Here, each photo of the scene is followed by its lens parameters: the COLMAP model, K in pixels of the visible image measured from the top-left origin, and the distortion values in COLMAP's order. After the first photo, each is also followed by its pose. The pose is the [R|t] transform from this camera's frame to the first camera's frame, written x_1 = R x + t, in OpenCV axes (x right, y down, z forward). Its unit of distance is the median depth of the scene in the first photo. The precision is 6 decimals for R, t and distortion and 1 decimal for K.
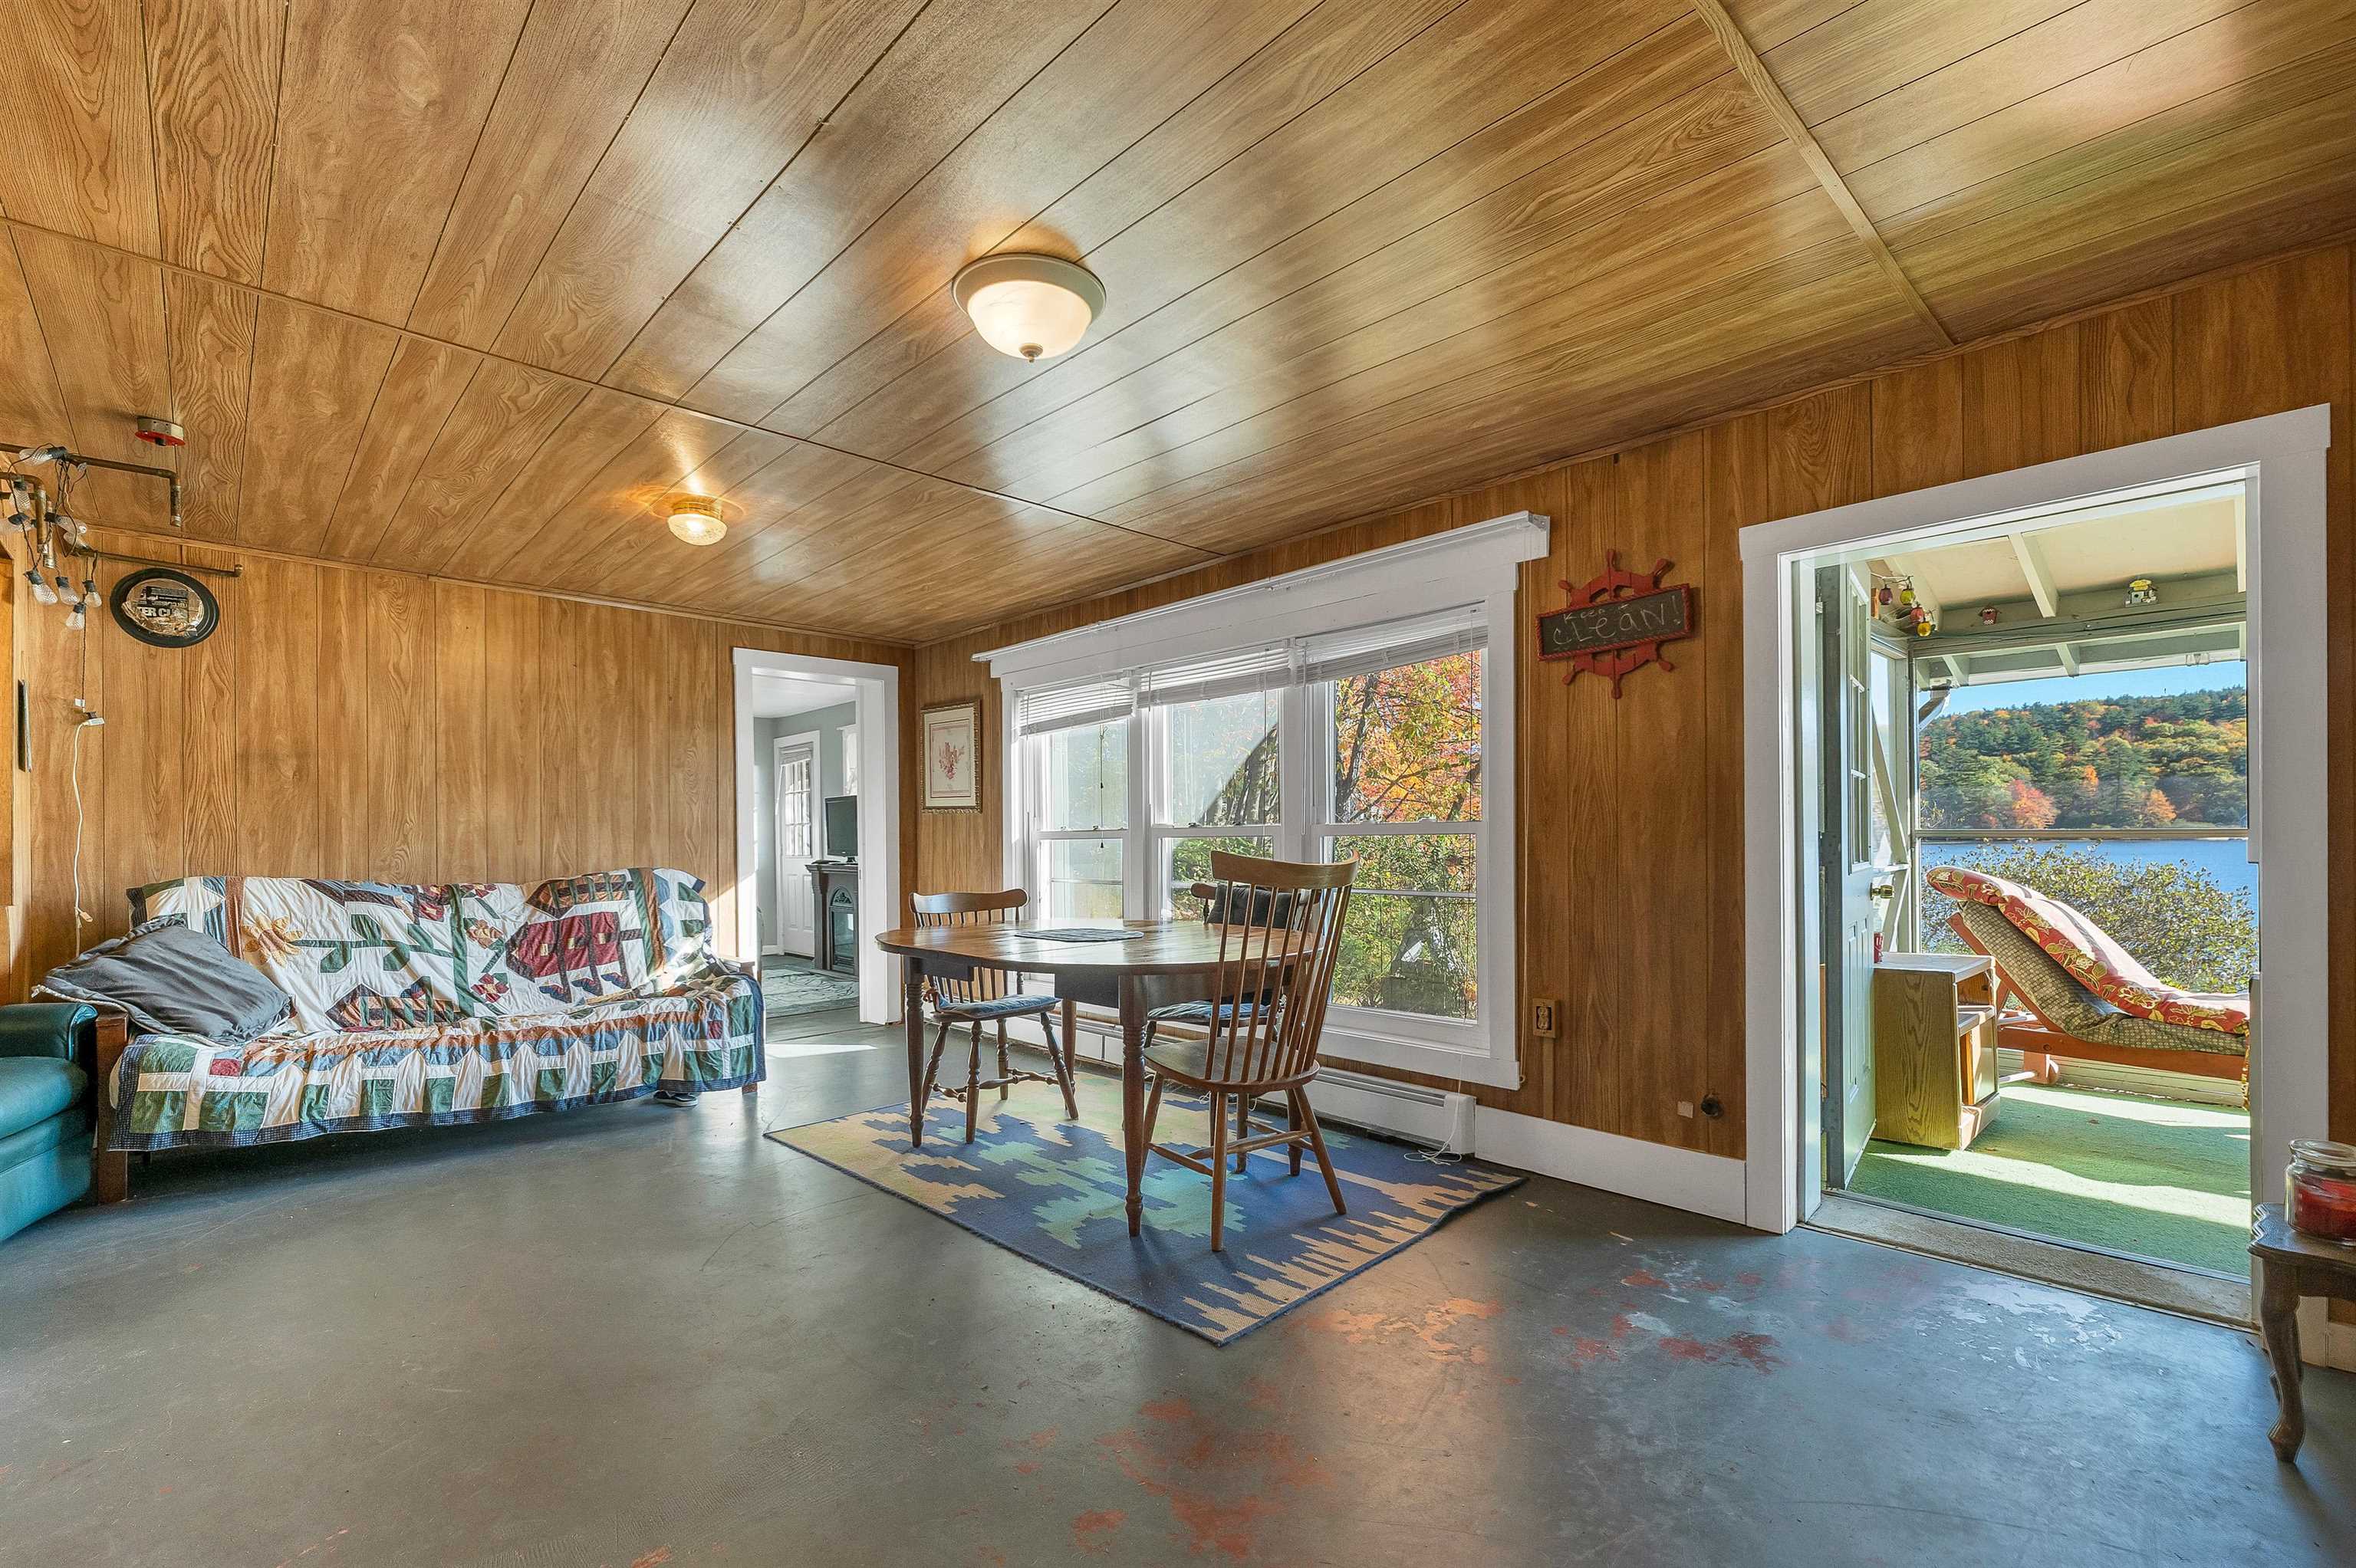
lens RADIAL K [[1016.7, 0, 1162.6], [0, 1016.7, 834.1], [0, 0, 1]] dist [-0.002404, -0.000790]
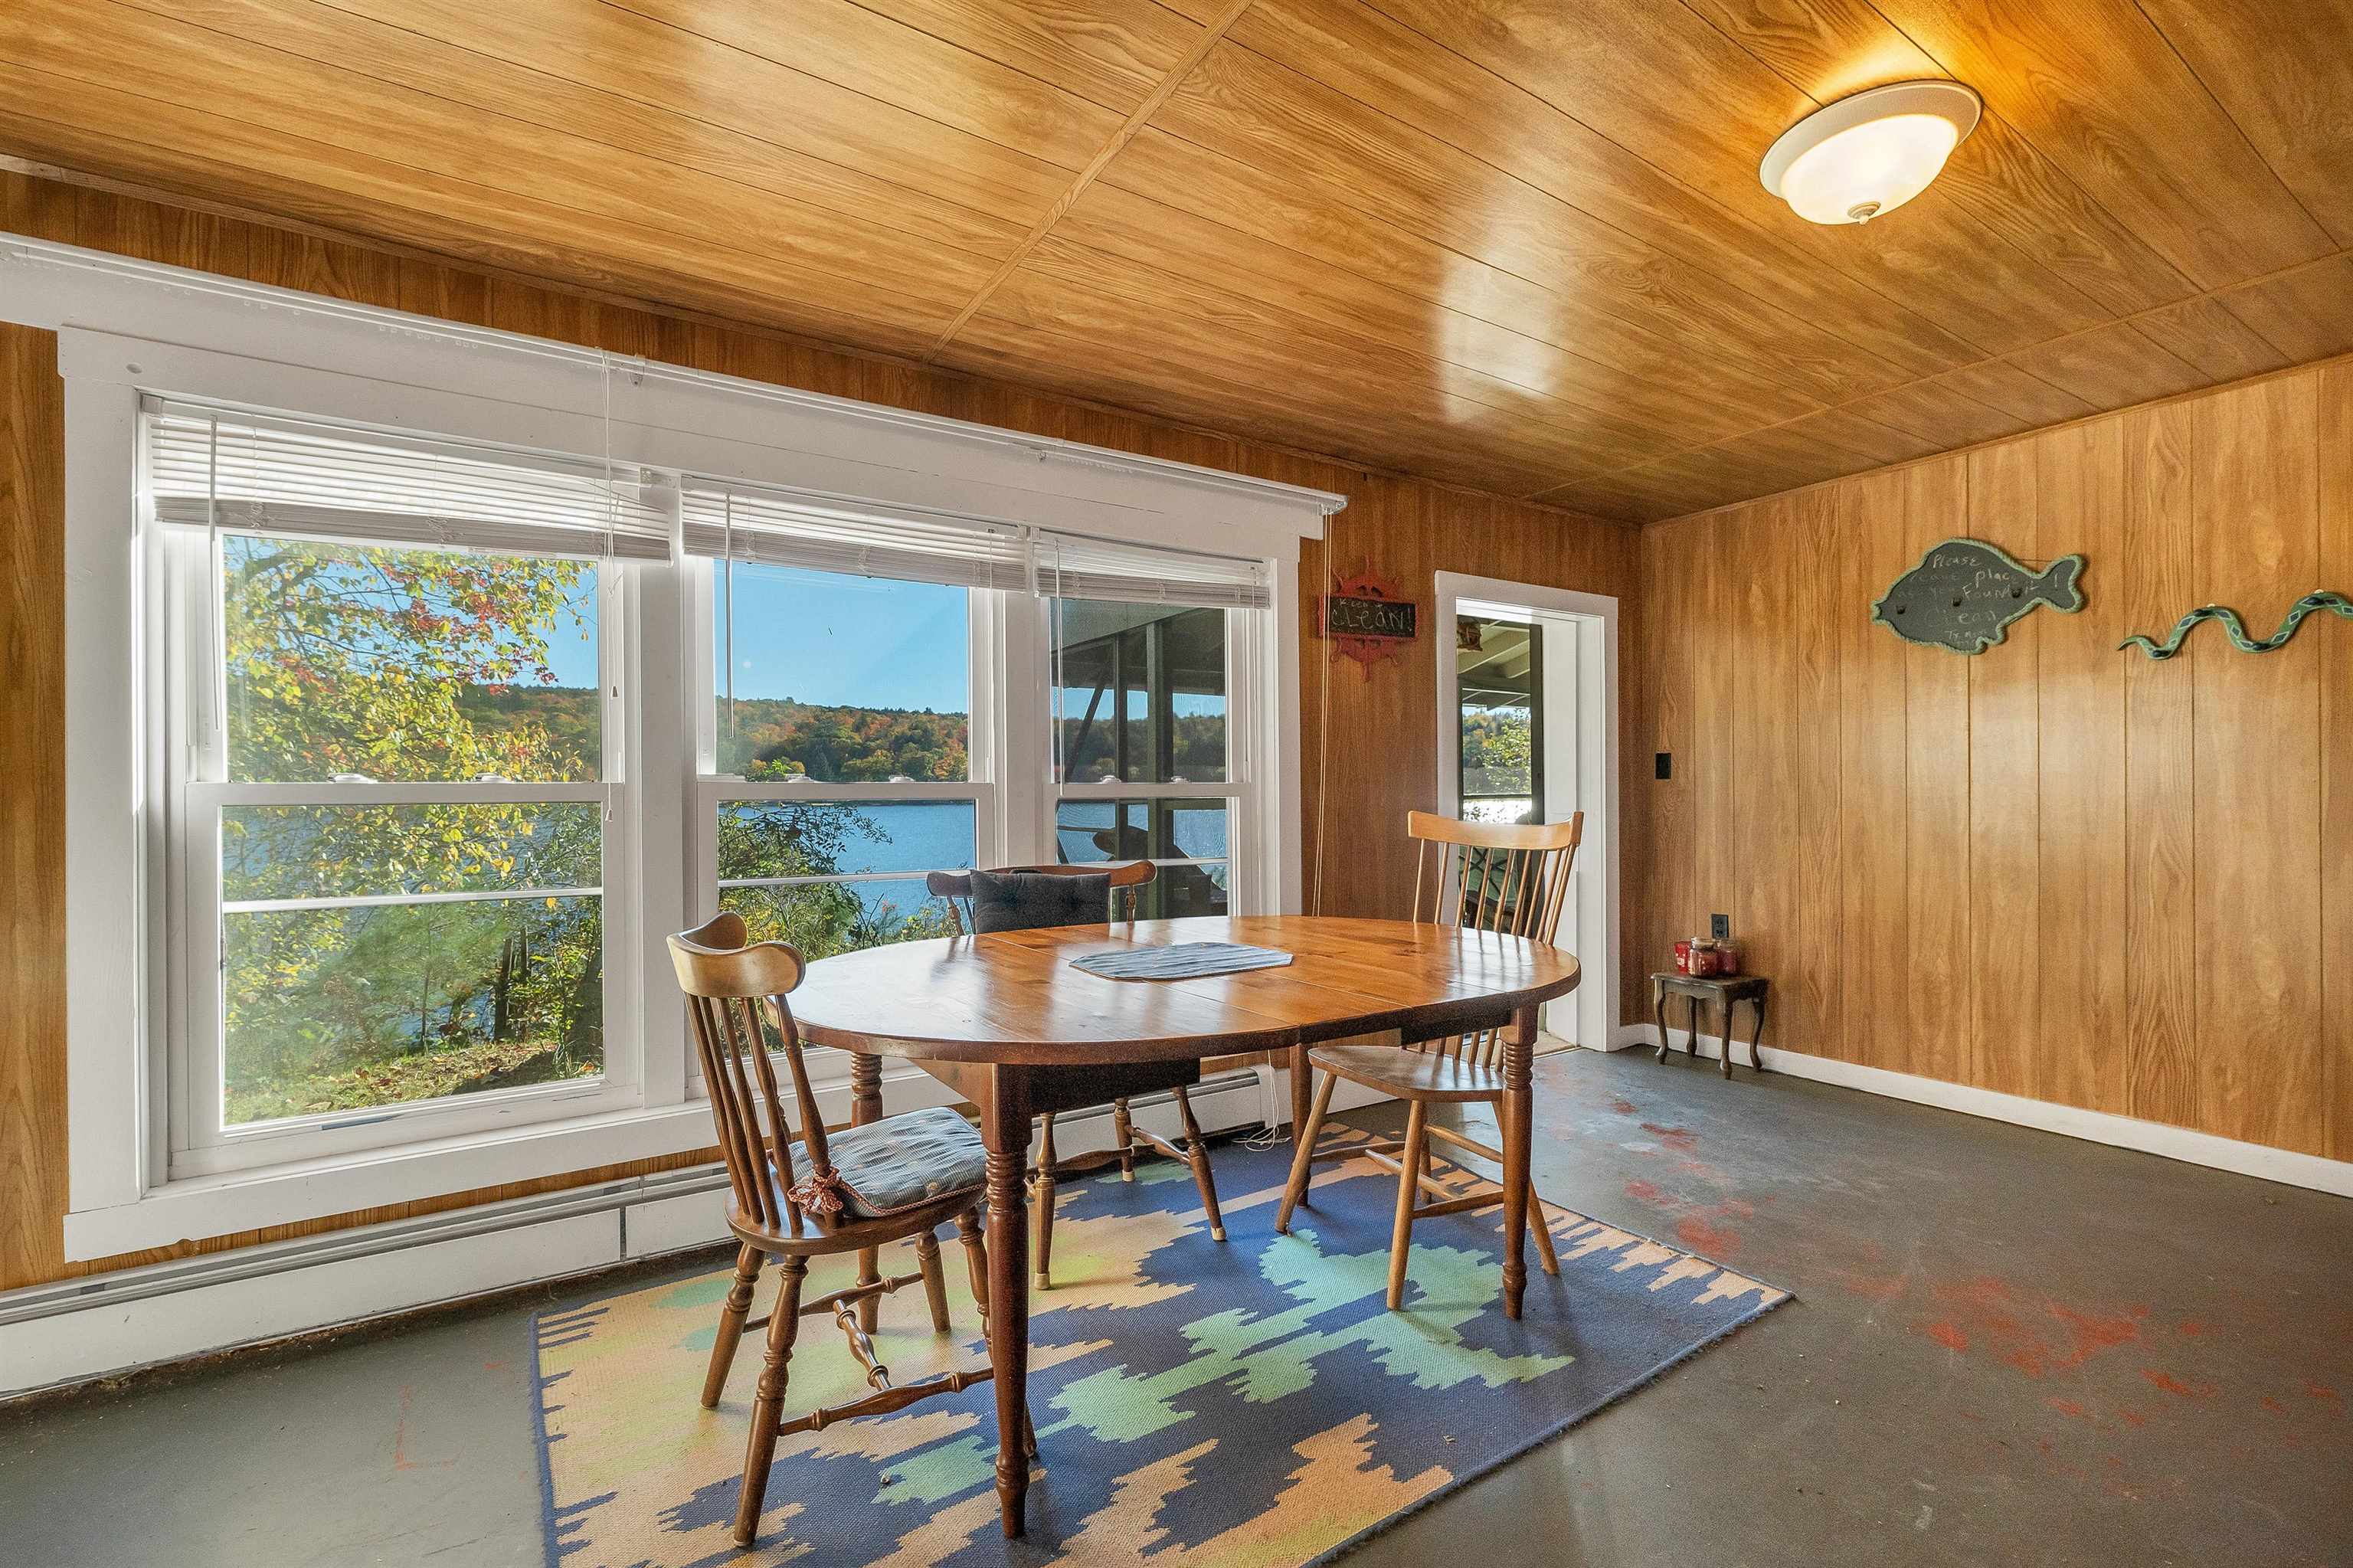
lens RADIAL K [[1015.5, 0, 1189.1], [0, 1015.5, 796.0], [0, 0, 1]] dist [-0.002404, -0.000790]
pose [[0.187482, 0.009050, 0.982226, -0.936021], [-0.001726, 0.999959, -0.008884, 0.011281], [-0.982267, -0.000030, 0.187490, 1.243218]]
